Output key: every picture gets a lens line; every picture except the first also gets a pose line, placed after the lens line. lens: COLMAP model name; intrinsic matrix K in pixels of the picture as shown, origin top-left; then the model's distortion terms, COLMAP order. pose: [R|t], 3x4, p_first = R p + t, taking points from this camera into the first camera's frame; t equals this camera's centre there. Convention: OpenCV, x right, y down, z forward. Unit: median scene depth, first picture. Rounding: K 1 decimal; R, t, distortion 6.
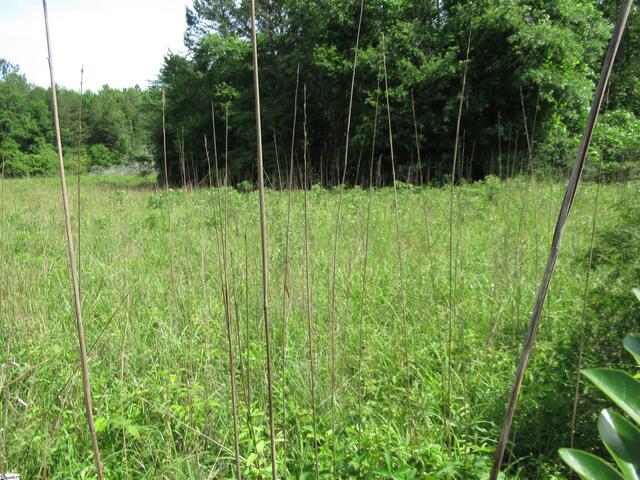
lens RADIAL K [[480.8, 0, 319.5], [0, 480.8, 242.5], [0, 0, 1]] dist [-0.005491, 0.002717]
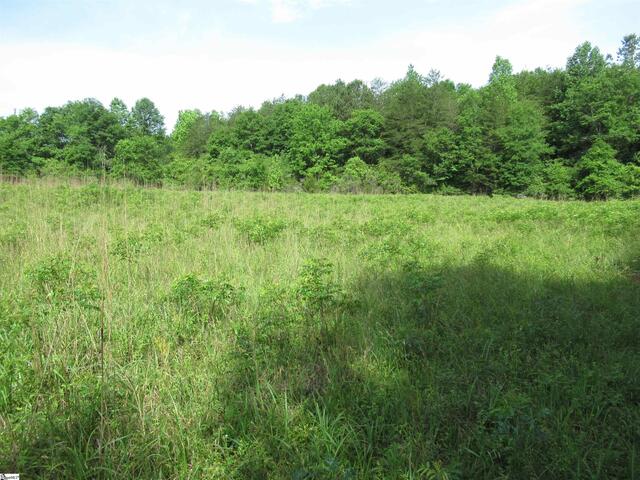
lens RADIAL K [[480.8, 0, 318.0], [0, 480.8, 242.4], [0, 0, 1]] dist [-0.005491, 0.002717]
pose [[0.348901, 0.125108, -0.928771, -0.158607], [-0.170224, 0.983024, 0.068469, -0.063121], [0.921570, 0.134210, 0.364274, 0.455947]]
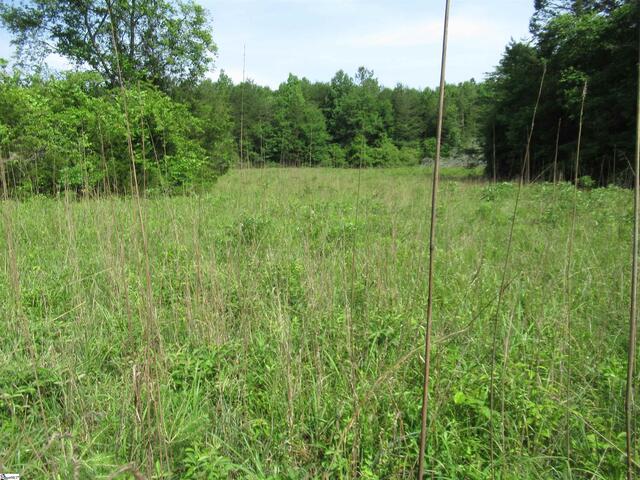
lens RADIAL K [[480.8, 0, 318.7], [0, 480.8, 240.8], [0, 0, 1]] dist [-0.005491, 0.002717]
pose [[0.798816, 0.105932, -0.592175, -0.003555], [-0.098857, 0.994107, 0.044478, 0.000356], [0.593397, 0.023011, 0.804581, -0.002483]]
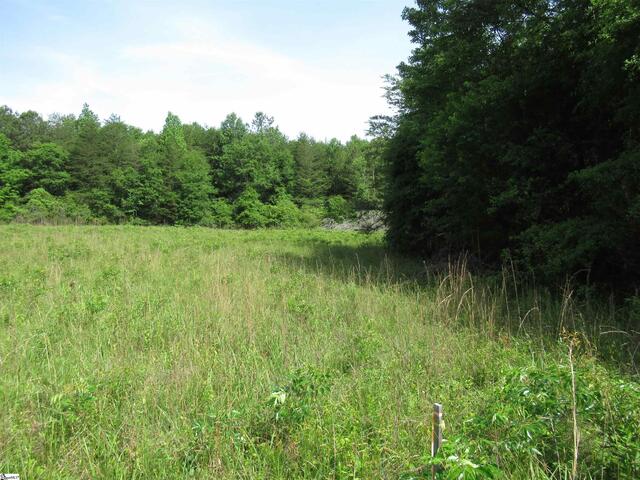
lens RADIAL K [[480.8, 0, 322.1], [0, 480.8, 239.7], [0, 0, 1]] dist [-0.005491, 0.002717]
pose [[0.882890, 0.049183, -0.466998, -0.078348], [-0.108059, 0.989090, -0.100123, -0.038515], [0.456978, 0.138861, 0.878572, 0.269476]]
